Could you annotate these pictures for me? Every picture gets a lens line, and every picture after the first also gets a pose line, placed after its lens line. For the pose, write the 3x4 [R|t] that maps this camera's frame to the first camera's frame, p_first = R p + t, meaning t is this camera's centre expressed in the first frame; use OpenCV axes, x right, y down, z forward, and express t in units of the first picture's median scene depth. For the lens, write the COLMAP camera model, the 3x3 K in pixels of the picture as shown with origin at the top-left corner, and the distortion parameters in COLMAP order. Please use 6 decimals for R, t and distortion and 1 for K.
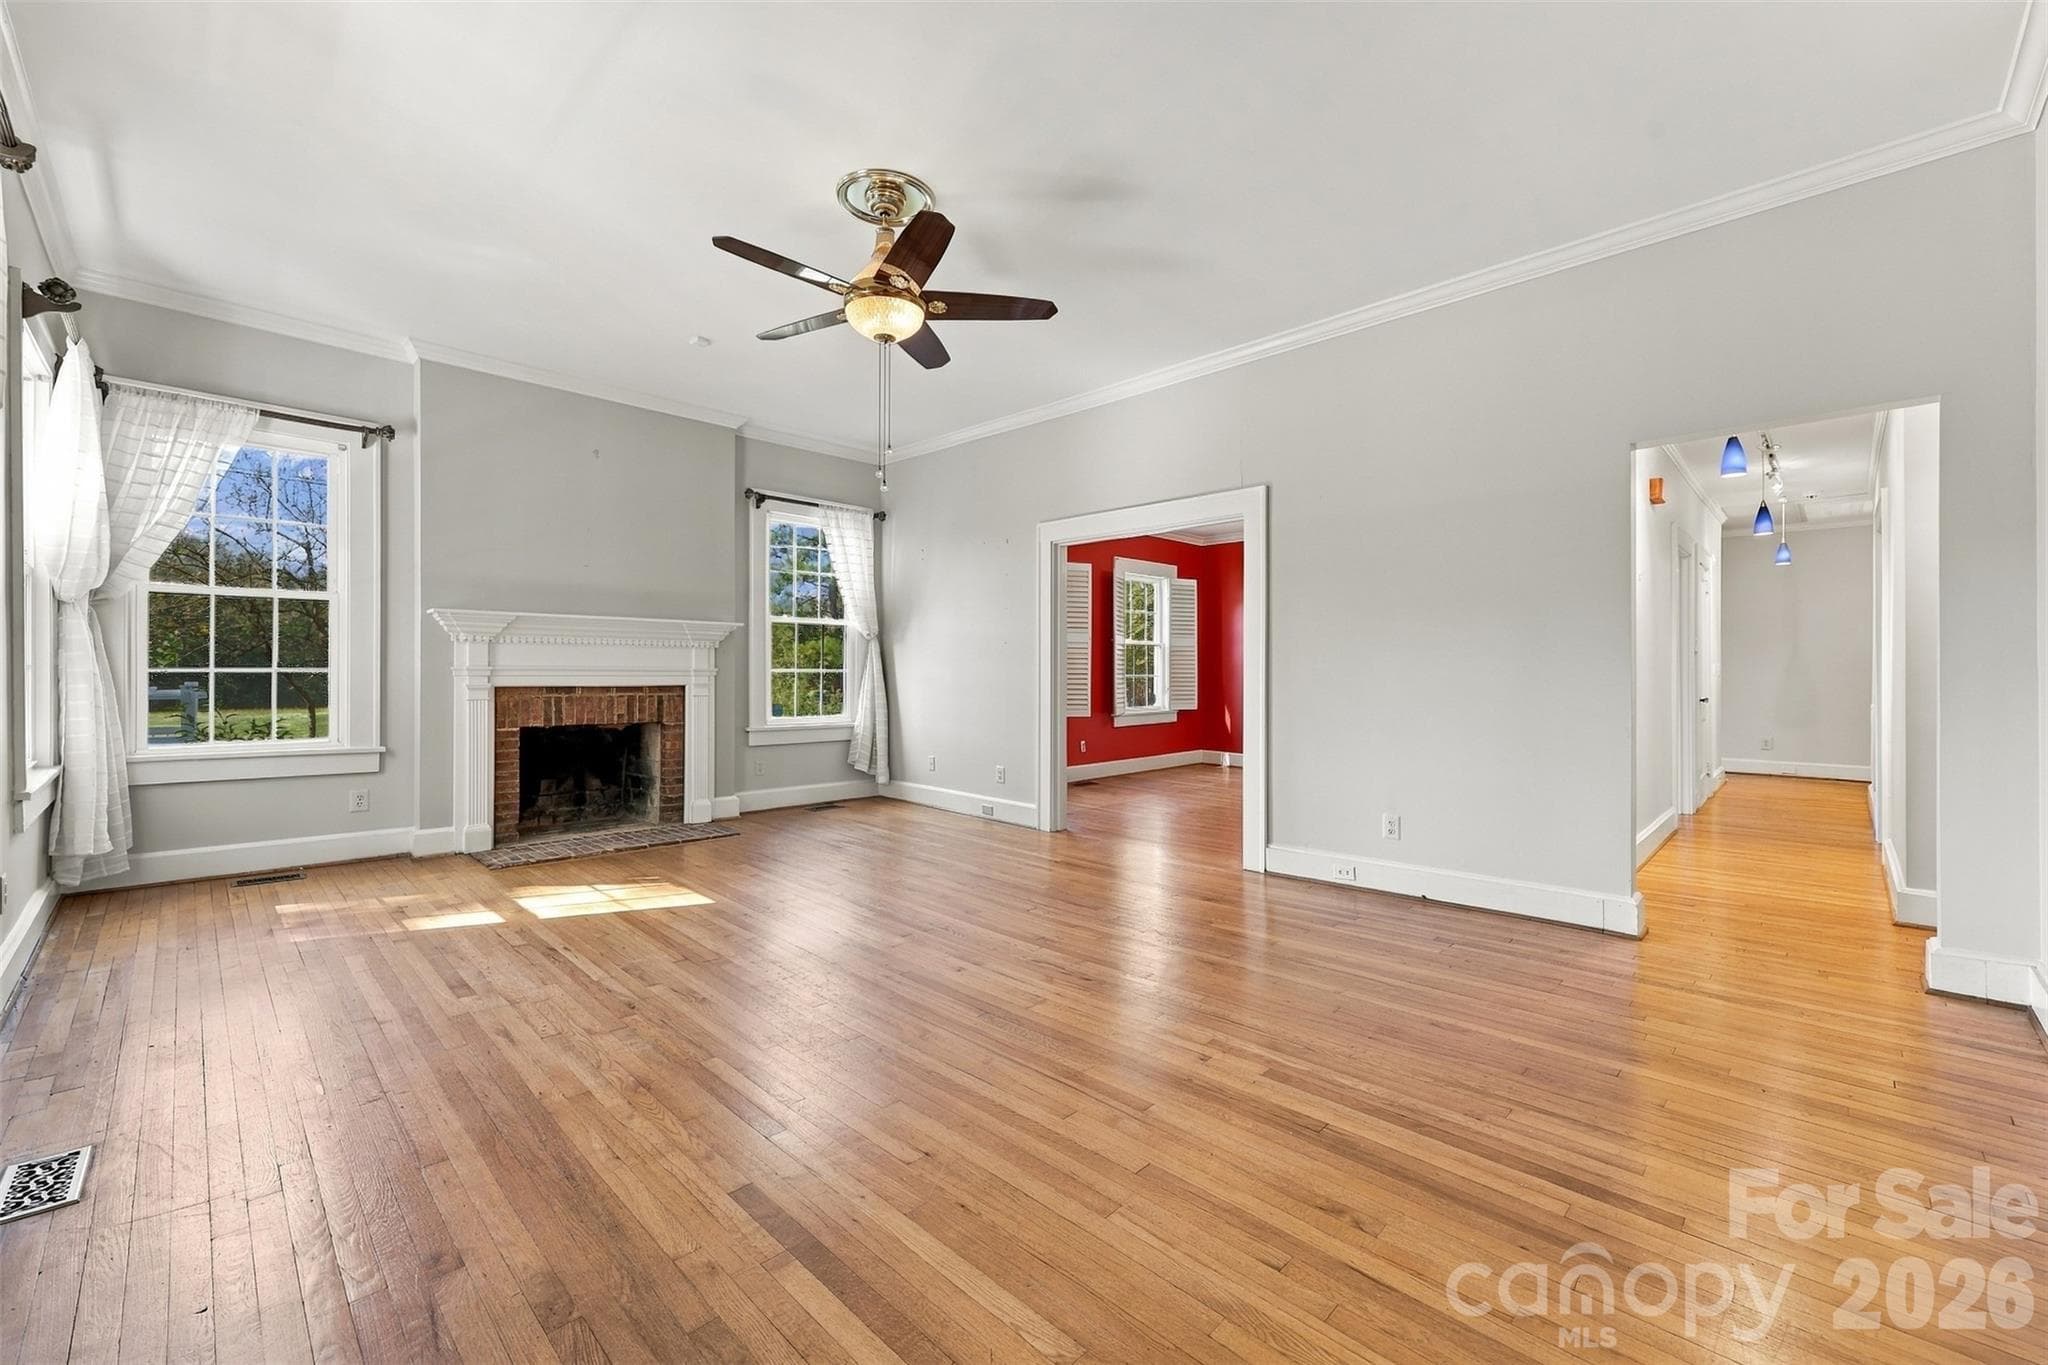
lens RADIAL K [[826.3, 0, 1031.8], [0, 826.3, 670.6], [0, 0, 1]] dist [0.000251, 0.000004]
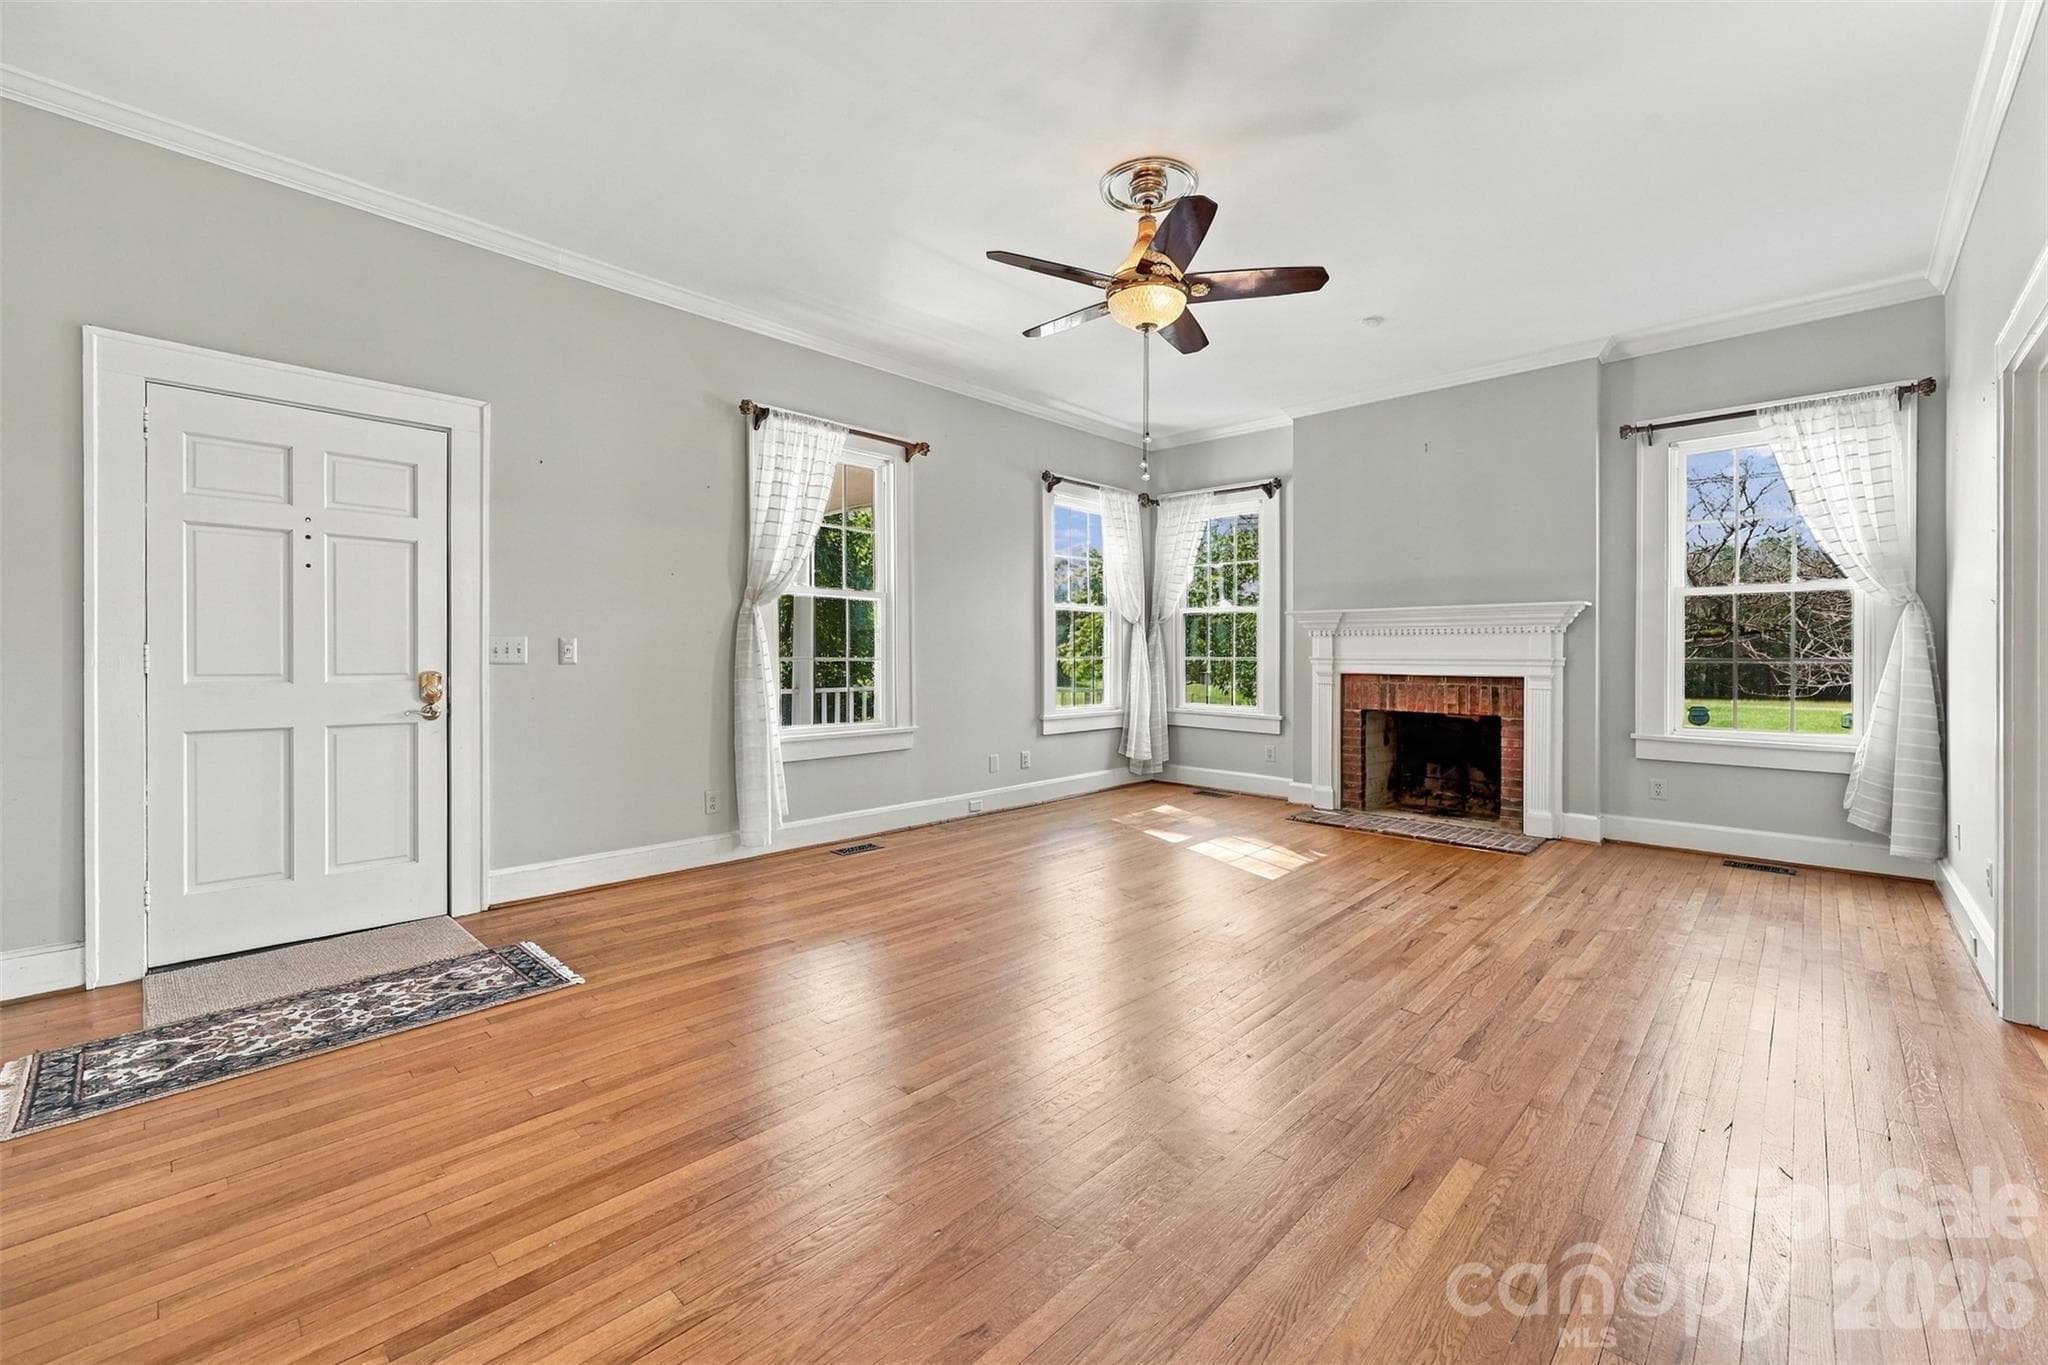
lens RADIAL K [[826.3, 0, 1032.1], [0, 826.3, 671.2], [0, 0, 1]] dist [0.000251, 0.000004]
pose [[0.017096, 0.011797, -0.999784, 0.501272], [-0.003471, 0.999925, 0.011739, 0.003241], [0.999848, 0.003270, 0.017136, 0.508928]]
